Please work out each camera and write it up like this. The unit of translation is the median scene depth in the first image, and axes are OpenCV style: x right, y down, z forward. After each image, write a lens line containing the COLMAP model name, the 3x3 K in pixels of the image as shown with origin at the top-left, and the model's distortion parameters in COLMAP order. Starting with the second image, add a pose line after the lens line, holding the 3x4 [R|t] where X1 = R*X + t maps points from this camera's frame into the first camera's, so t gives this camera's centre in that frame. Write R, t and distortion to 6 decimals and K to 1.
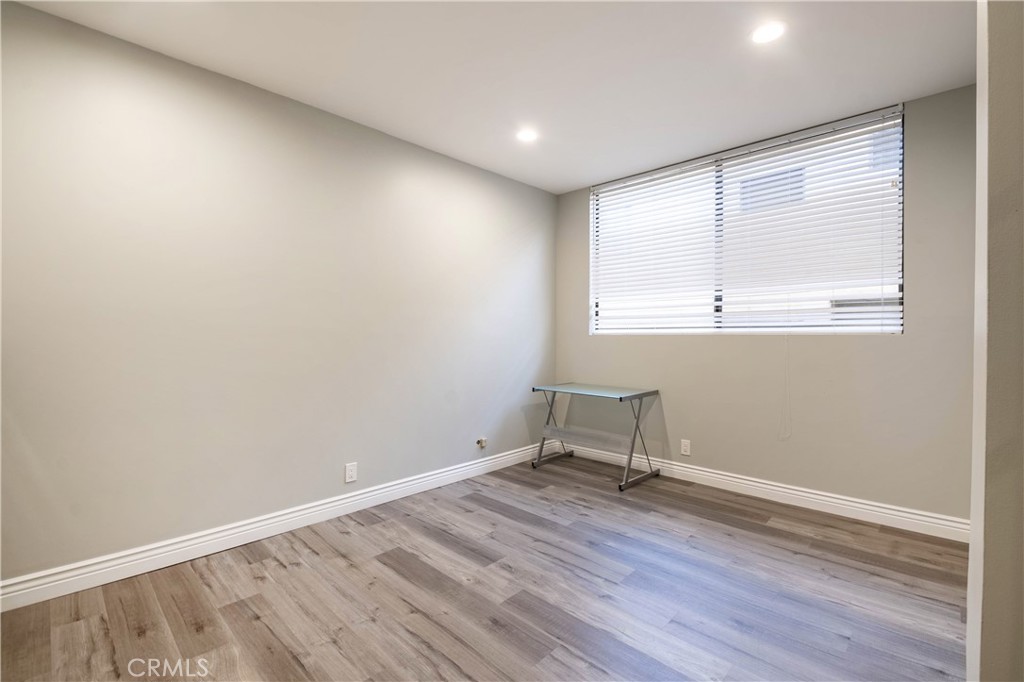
lens RADIAL K [[454.6, 0, 532.8], [0, 454.6, 339.0], [0, 0, 1]] dist [0.006527, -0.009205]
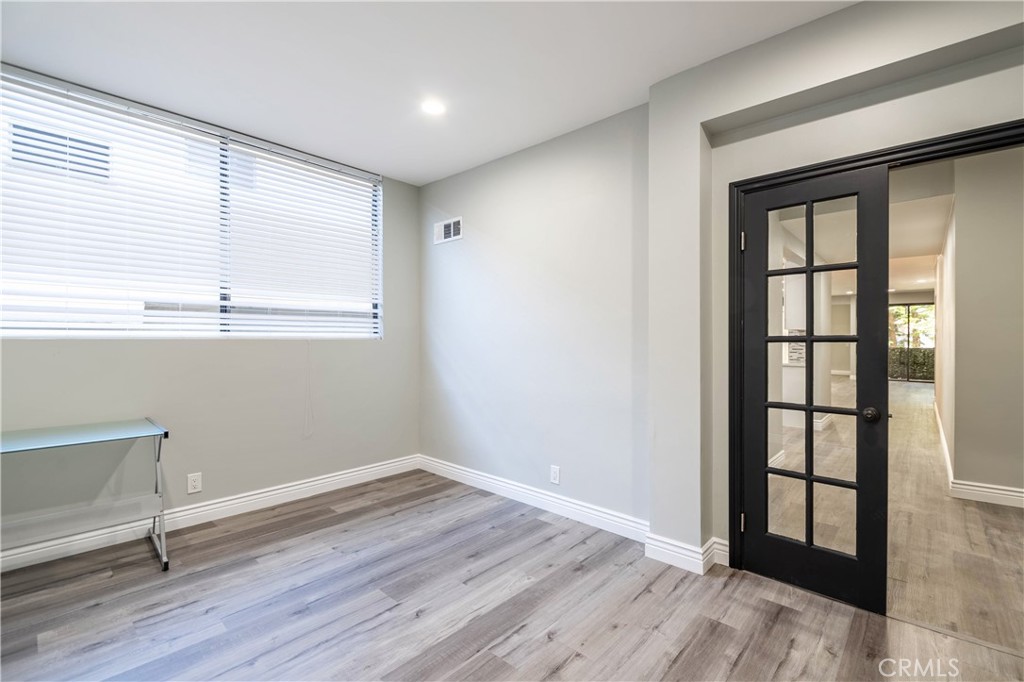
lens RADIAL K [[454.6, 0, 509.4], [0, 454.6, 341.5], [0, 0, 1]] dist [0.006527, -0.009205]
pose [[-0.005775, -0.003396, 0.999978, -0.557976], [0.007627, 0.999965, 0.003440, -0.005211], [-0.999954, 0.007647, -0.005749, 0.568892]]
